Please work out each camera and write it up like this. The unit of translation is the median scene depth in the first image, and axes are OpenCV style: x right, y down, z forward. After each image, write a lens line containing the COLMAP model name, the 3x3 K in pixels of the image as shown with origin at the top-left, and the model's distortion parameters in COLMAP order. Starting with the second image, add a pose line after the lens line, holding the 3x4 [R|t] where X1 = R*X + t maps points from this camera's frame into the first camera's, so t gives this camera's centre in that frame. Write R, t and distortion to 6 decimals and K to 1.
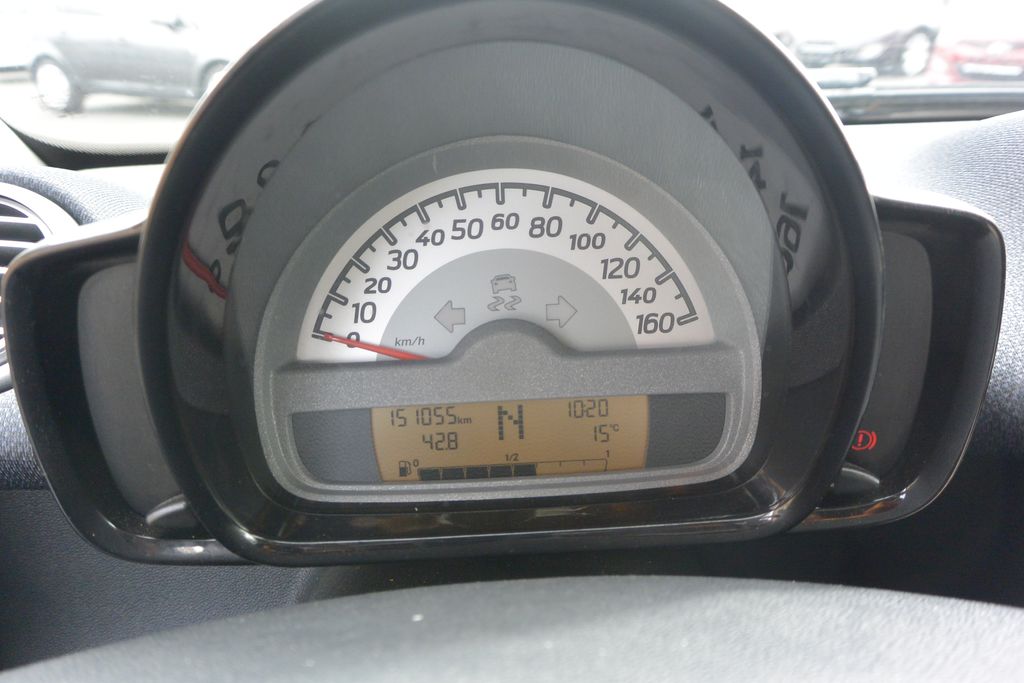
lens RADIAL K [[786.2, 0, 515.9], [0, 786.2, 341.1], [0, 0, 1]] dist [-0.009423, 0.014783]
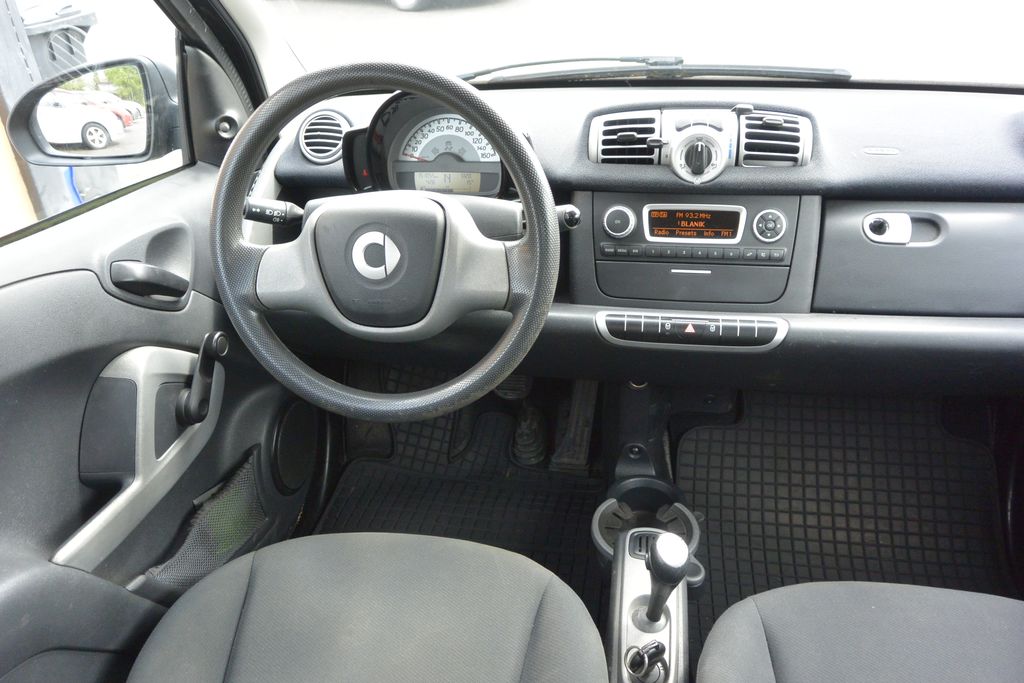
lens RADIAL K [[786.2, 0, 511.0], [0, 786.2, 341.4], [0, 0, 1]] dist [-0.009423, 0.014783]
pose [[0.984602, 0.086298, -0.152022, 0.999670], [-0.059218, 0.982890, 0.174412, 0.202799], [0.164473, -0.162724, 0.972867, -3.028084]]
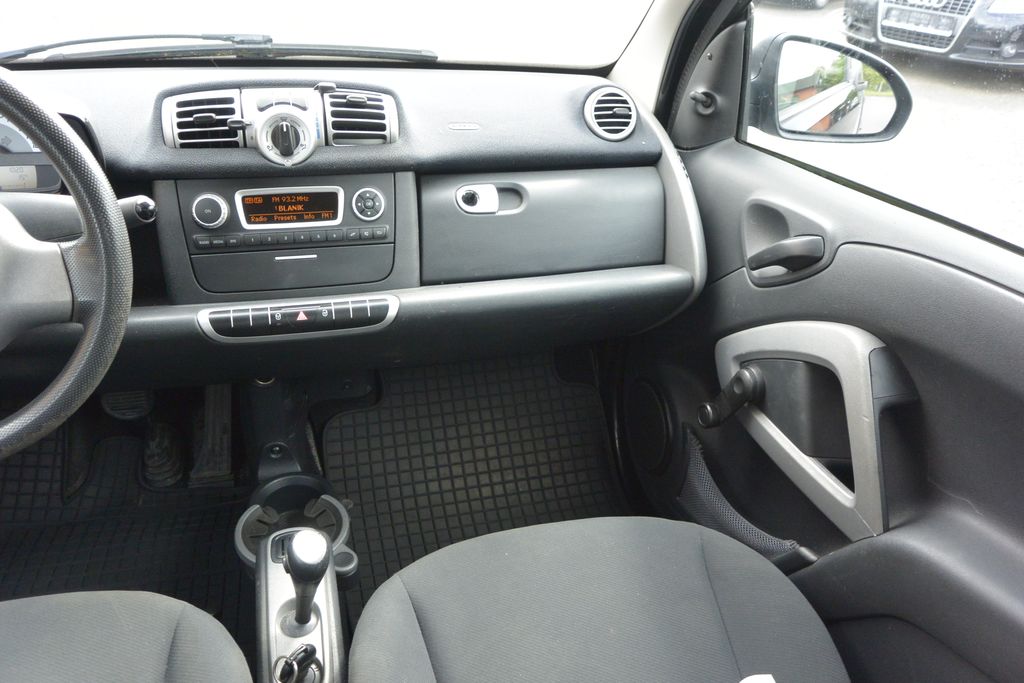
lens RADIAL K [[786.2, 0, 512.6], [0, 786.2, 340.7], [0, 0, 1]] dist [-0.009423, 0.014783]
pose [[0.963242, -0.050762, 0.263794, 1.224318], [0.003240, 0.984108, 0.177540, 0.217589], [-0.268615, -0.170159, 0.948099, -2.943316]]
